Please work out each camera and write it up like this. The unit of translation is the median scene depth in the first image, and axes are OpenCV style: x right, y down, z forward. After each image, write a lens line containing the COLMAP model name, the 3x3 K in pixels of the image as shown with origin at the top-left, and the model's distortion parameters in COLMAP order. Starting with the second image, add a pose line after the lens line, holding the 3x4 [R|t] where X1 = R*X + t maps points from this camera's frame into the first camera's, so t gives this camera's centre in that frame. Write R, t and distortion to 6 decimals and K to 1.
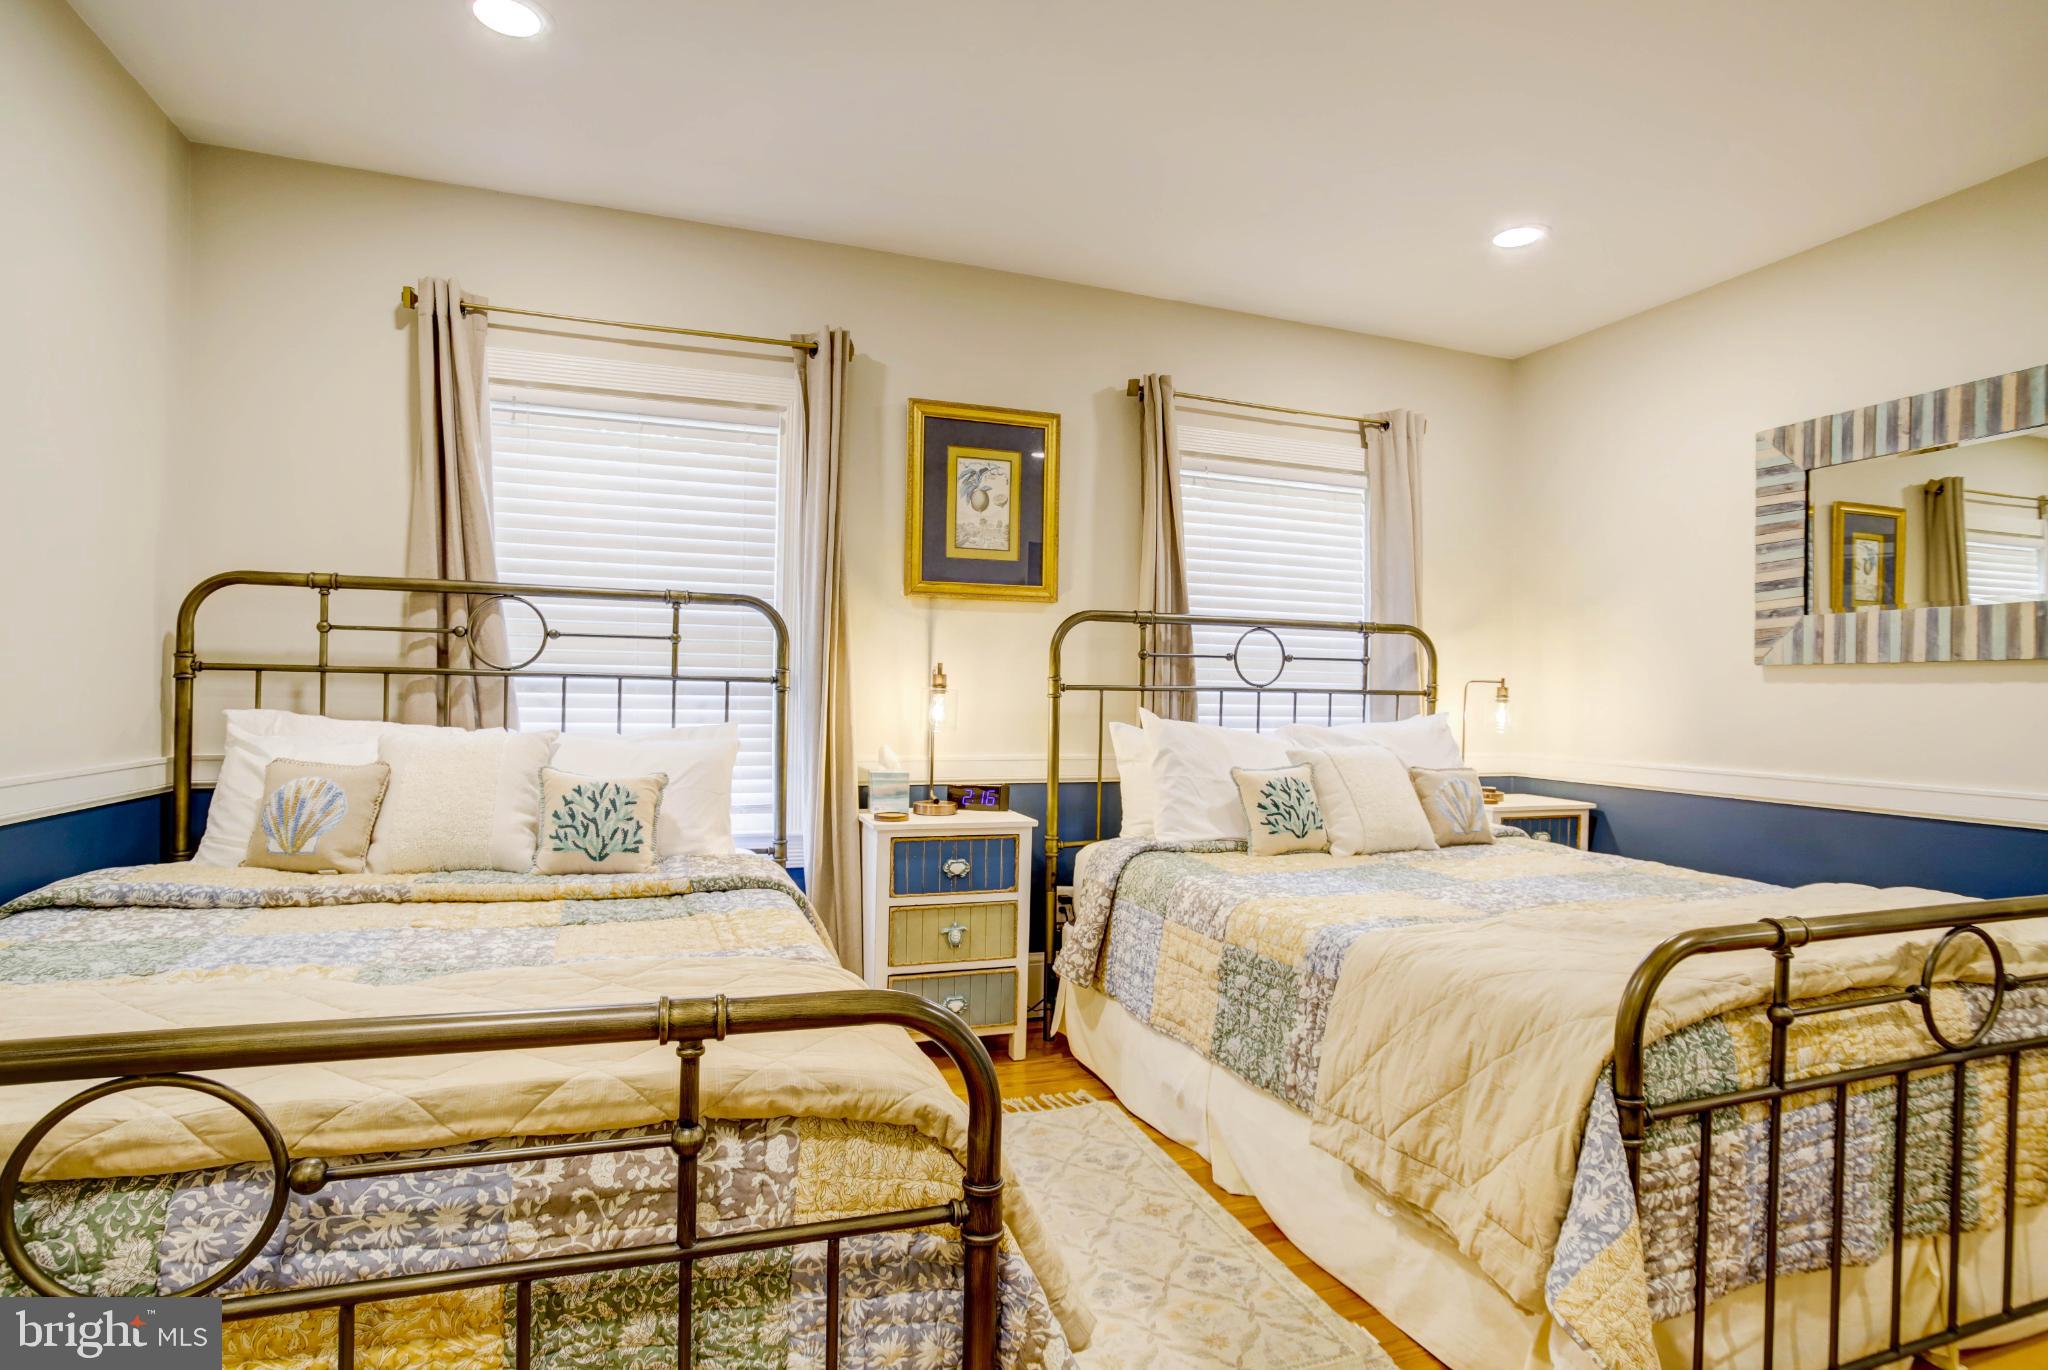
lens RADIAL K [[1053.9, 0, 1024.5], [0, 1053.9, 676.1], [0, 0, 1]] dist [0.033085, -0.032686]
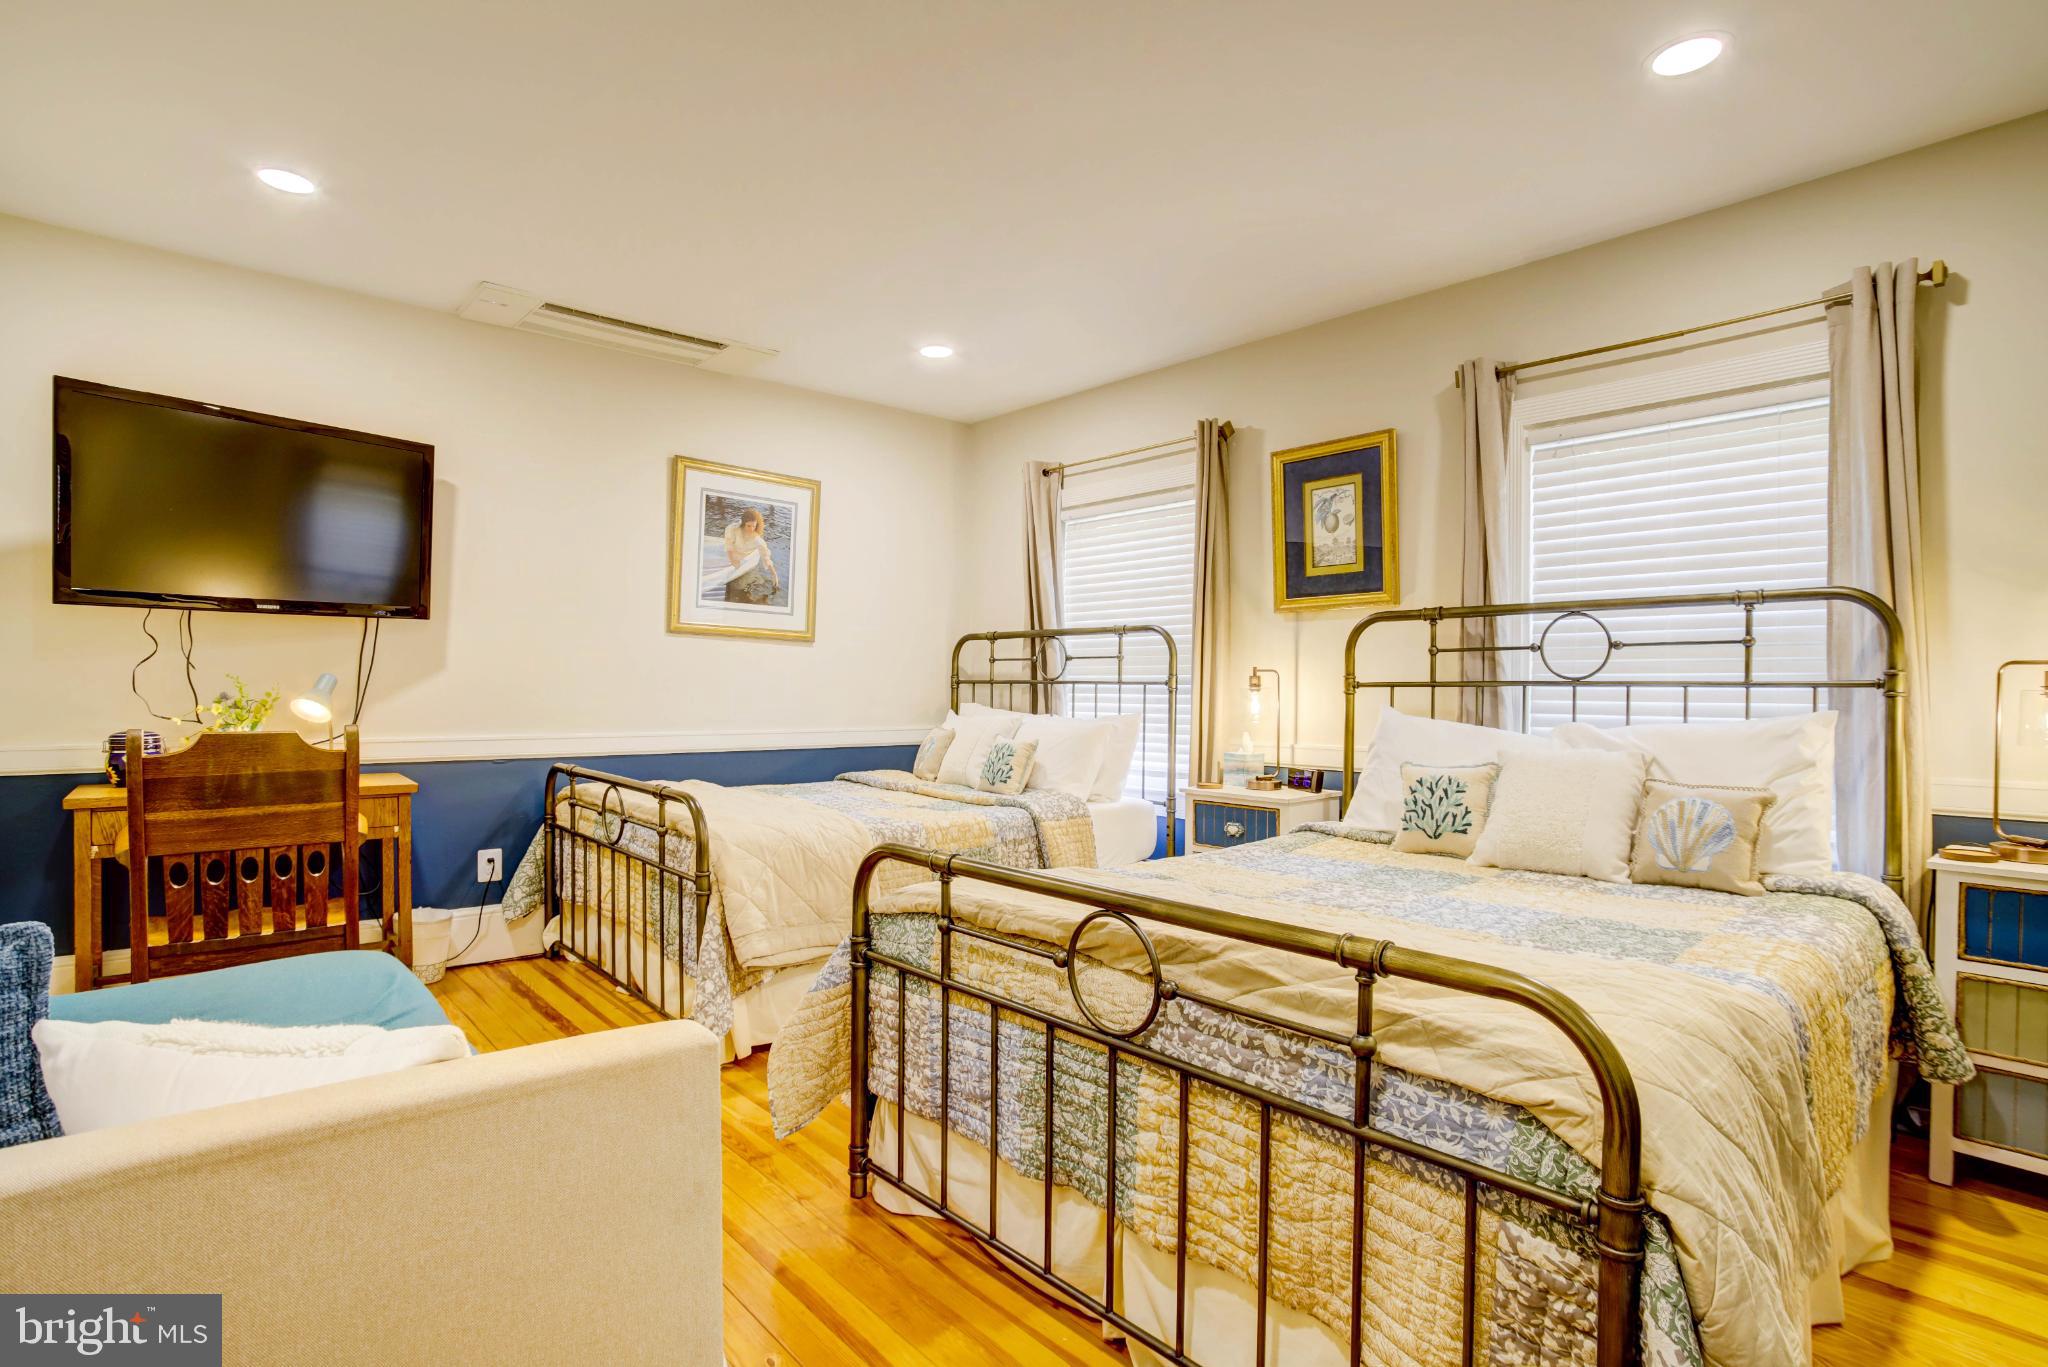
lens RADIAL K [[1017.4, 0, 1021.0], [0, 1017.4, 697.0], [0, 0, 1]] dist [-0.060956, 0.026580]
pose [[0.341271, -0.006213, -0.939944, 0.891419], [0.012757, 0.999917, -0.001977, 0.020875], [0.939878, -0.011316, 0.341322, 0.311743]]
